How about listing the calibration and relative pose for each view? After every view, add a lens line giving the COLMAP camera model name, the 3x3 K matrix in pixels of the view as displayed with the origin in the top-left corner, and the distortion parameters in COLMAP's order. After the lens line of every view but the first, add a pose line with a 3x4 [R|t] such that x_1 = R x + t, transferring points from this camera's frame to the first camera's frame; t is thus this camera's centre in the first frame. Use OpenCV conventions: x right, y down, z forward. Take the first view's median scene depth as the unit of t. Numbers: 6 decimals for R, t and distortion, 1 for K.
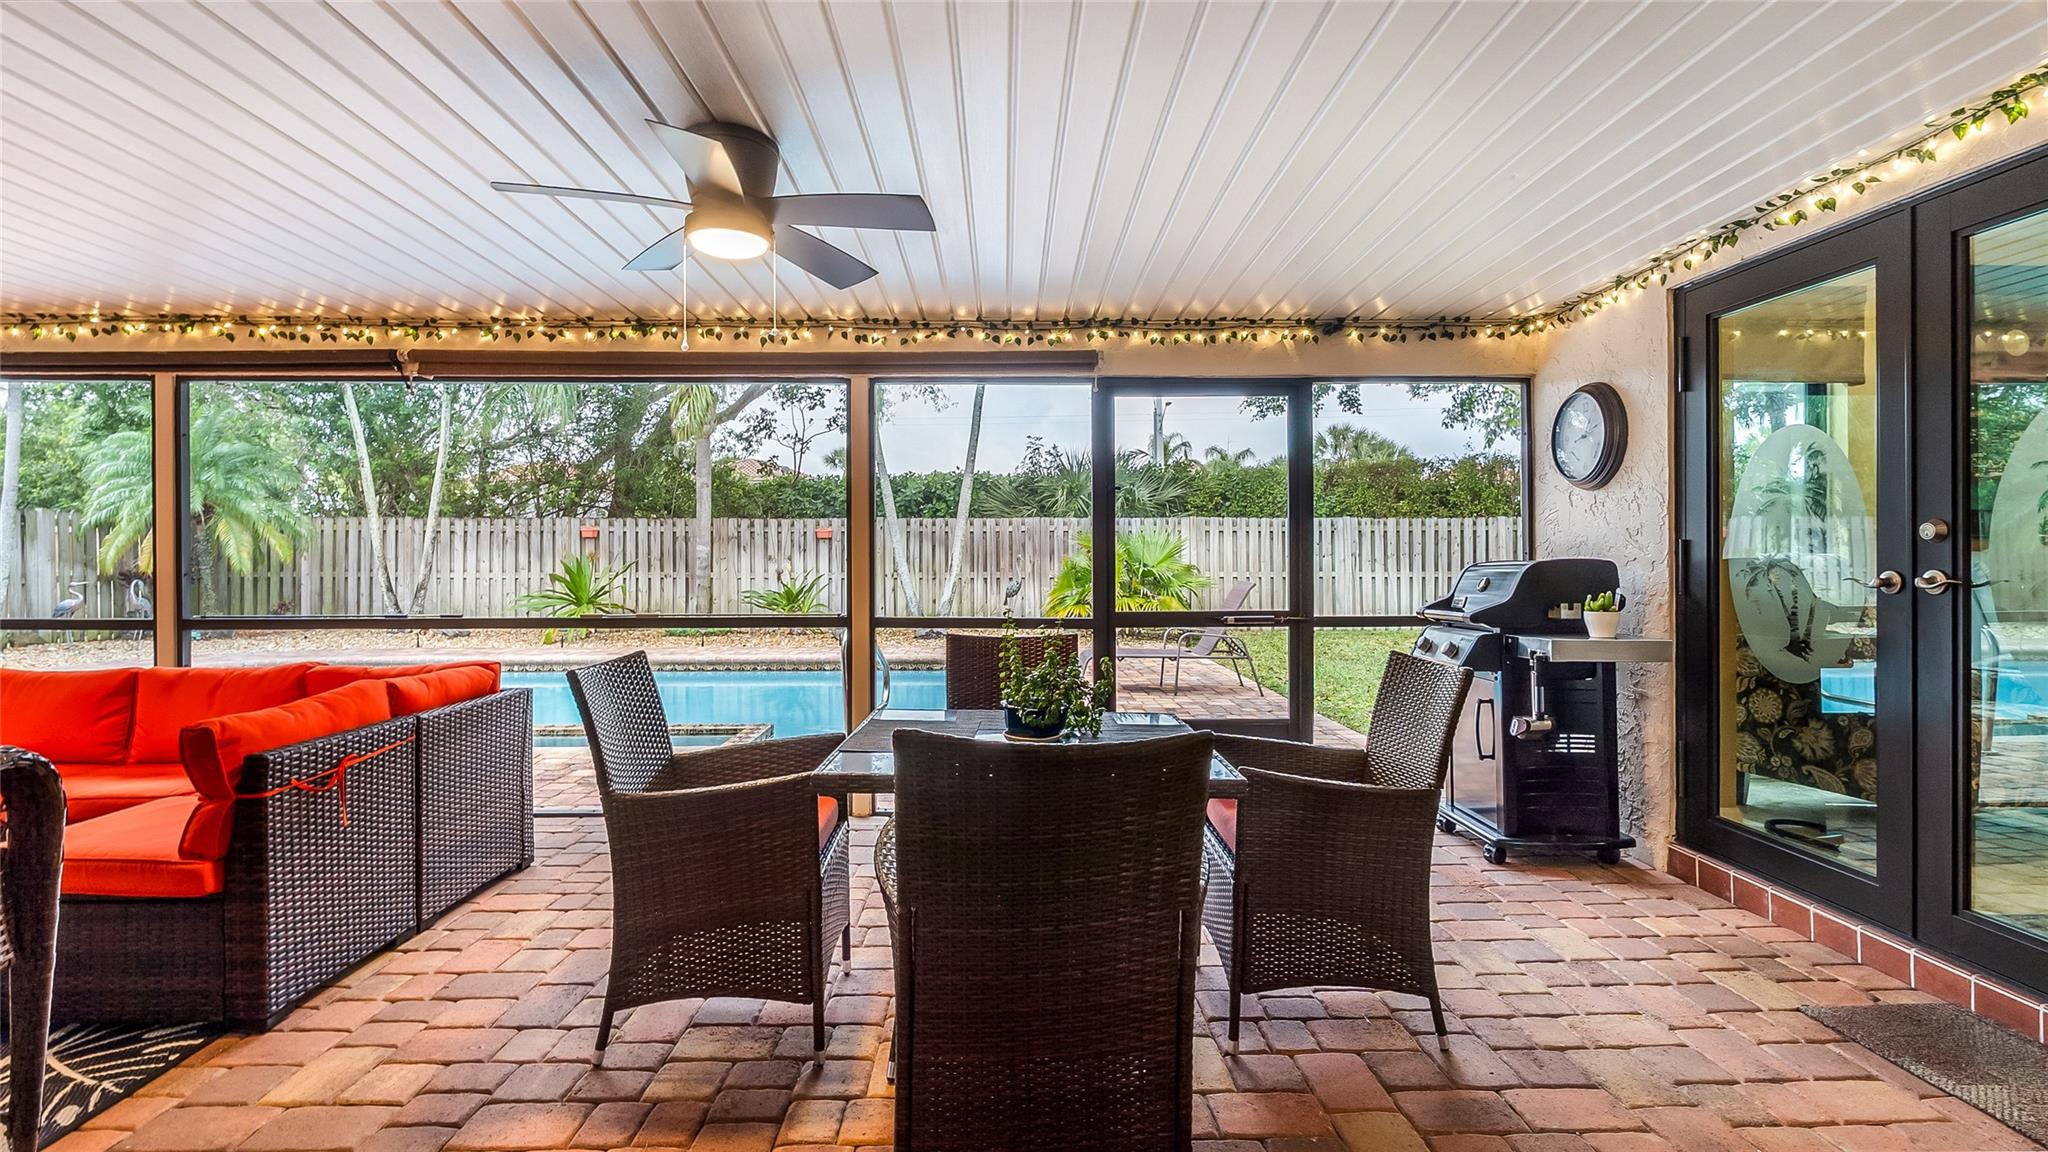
lens RADIAL K [[956.6, 0, 1022.8], [0, 956.6, 561.9], [0, 0, 1]] dist [-0.004217, -0.000187]
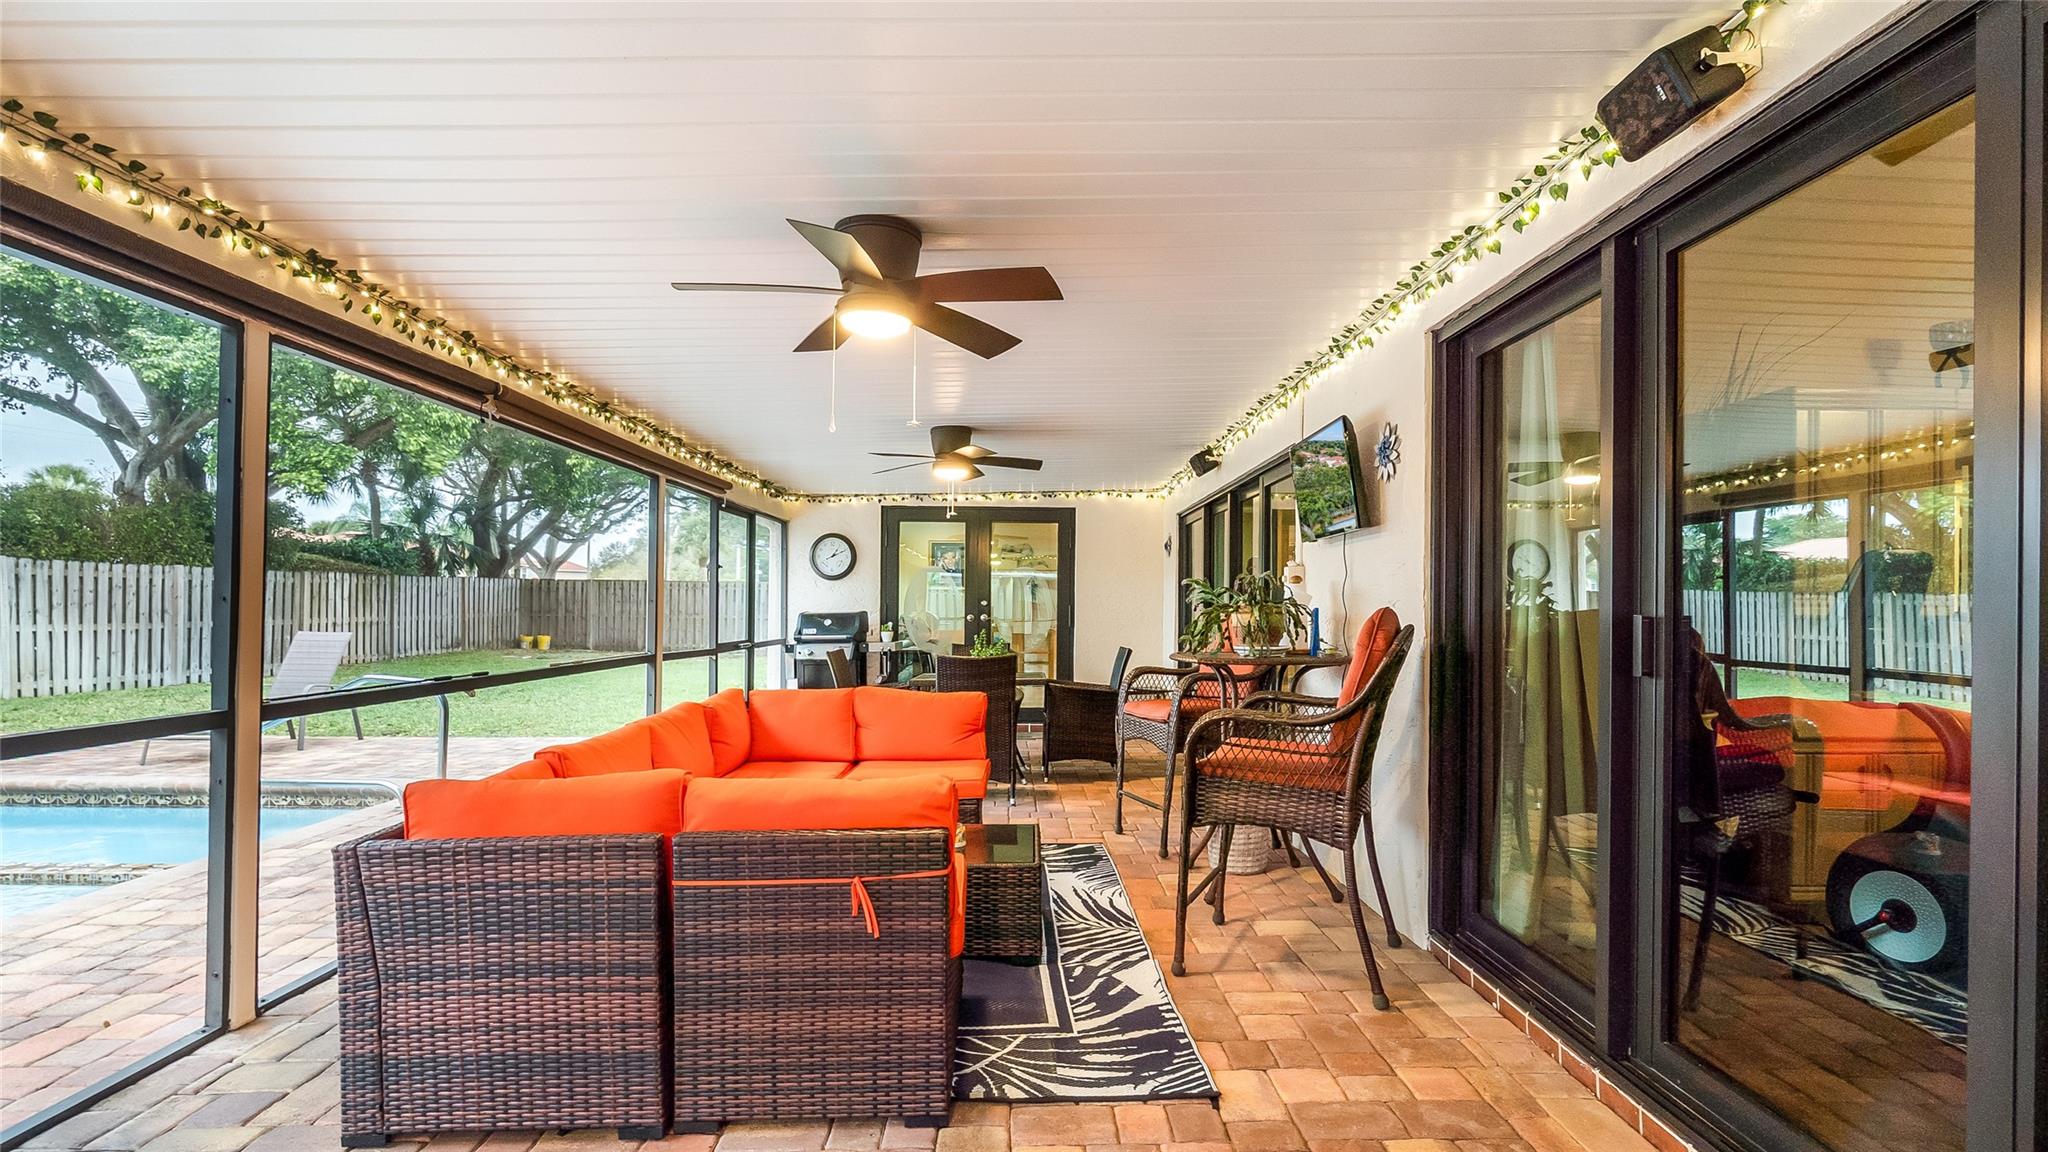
lens RADIAL K [[956.6, 0, 1030.3], [0, 956.6, 590.2], [0, 0, 1]] dist [-0.004217, -0.000187]
pose [[0.018244, 0.023367, 0.999560, -0.433596], [-0.000392, 0.999727, -0.023363, -0.000718], [-0.999833, 0.000035, 0.018248, 0.131964]]
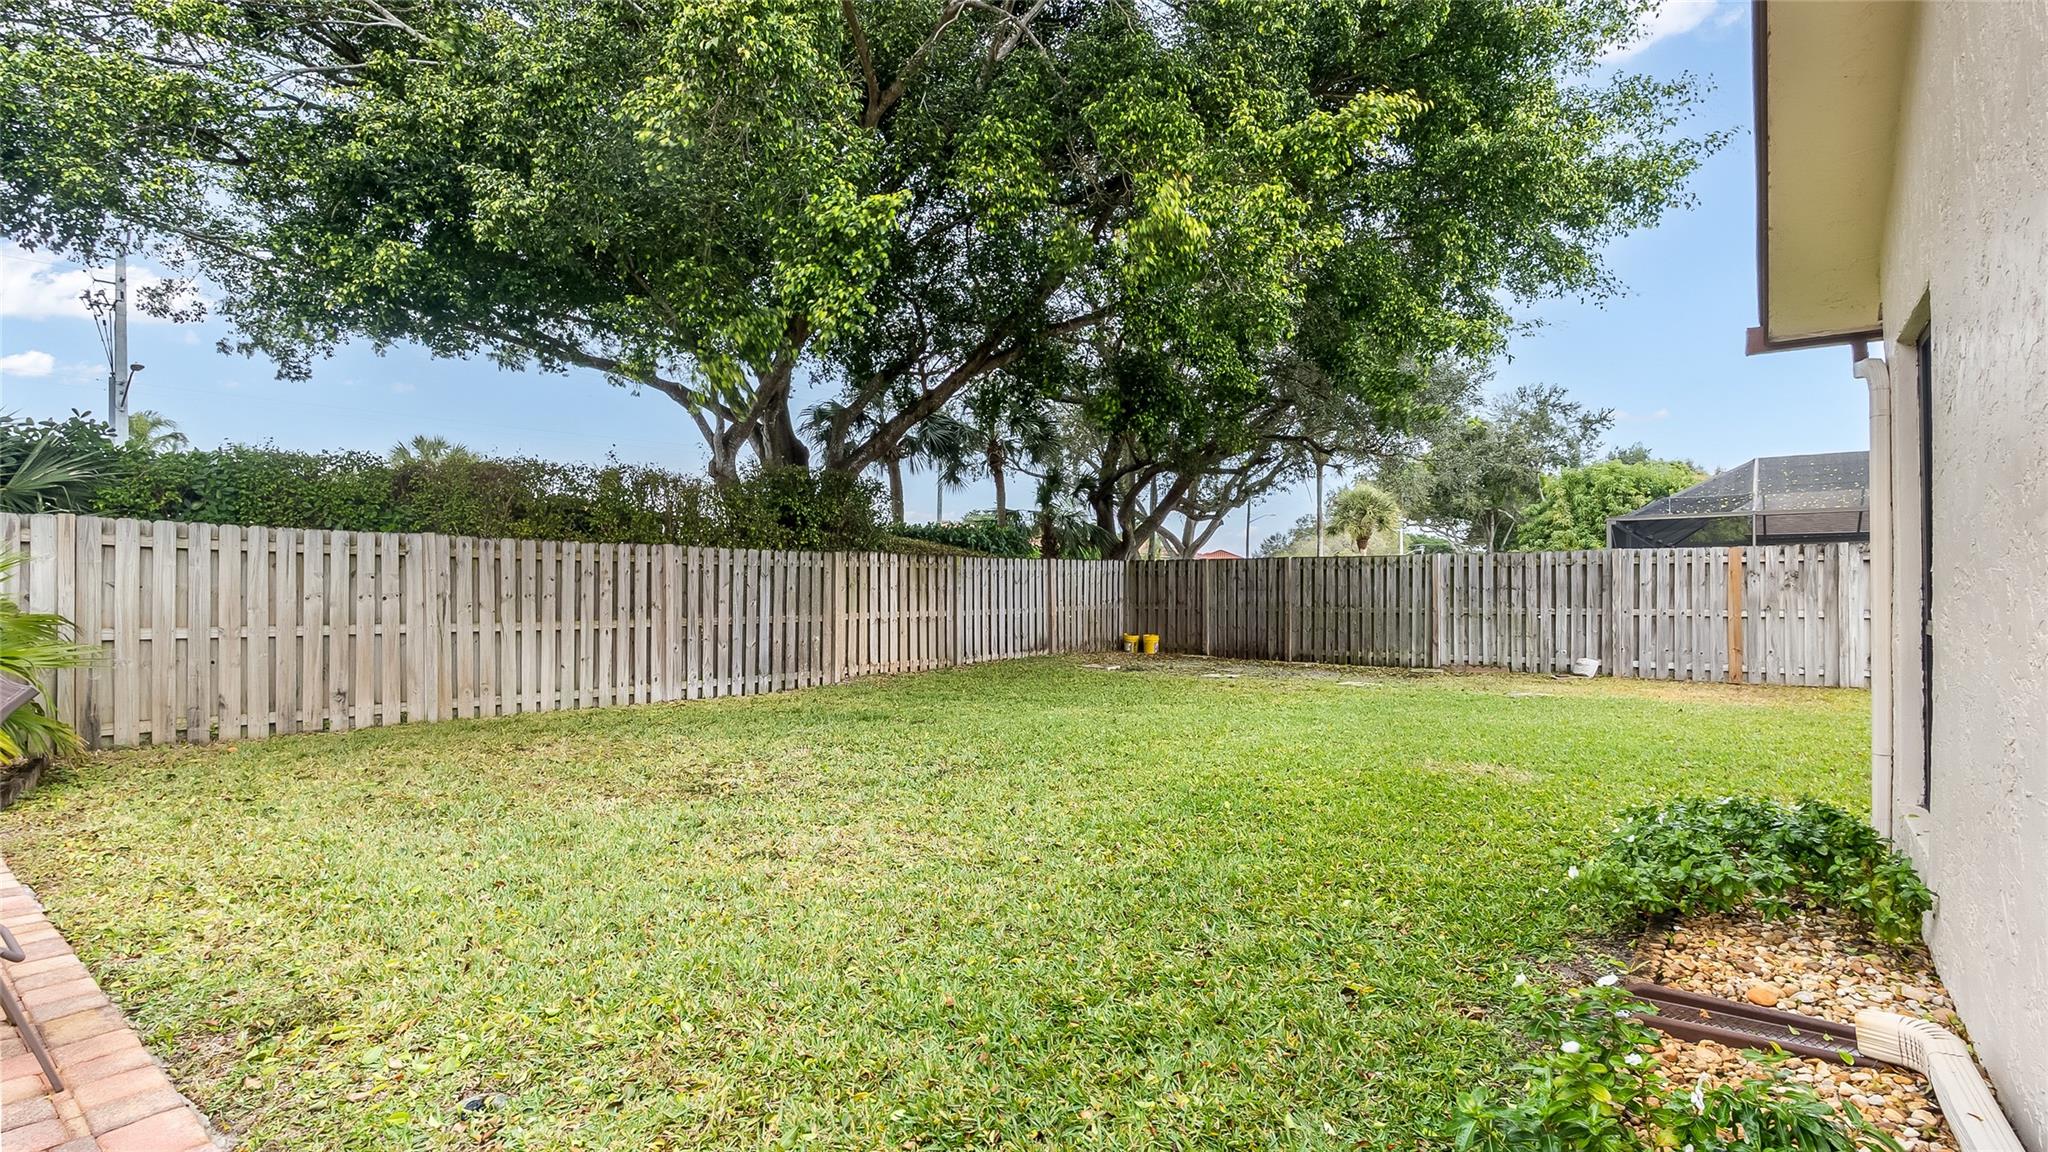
lens RADIAL K [[956.6, 0, 1038.9], [0, 956.6, 587.2], [0, 0, 1]] dist [-0.004217, -0.000187]
pose [[0.631428, 0.011848, 0.775344, 0.114307], [0.001827, 0.999858, -0.016767, -0.002104], [-0.775432, 0.012004, 0.631317, 0.320068]]
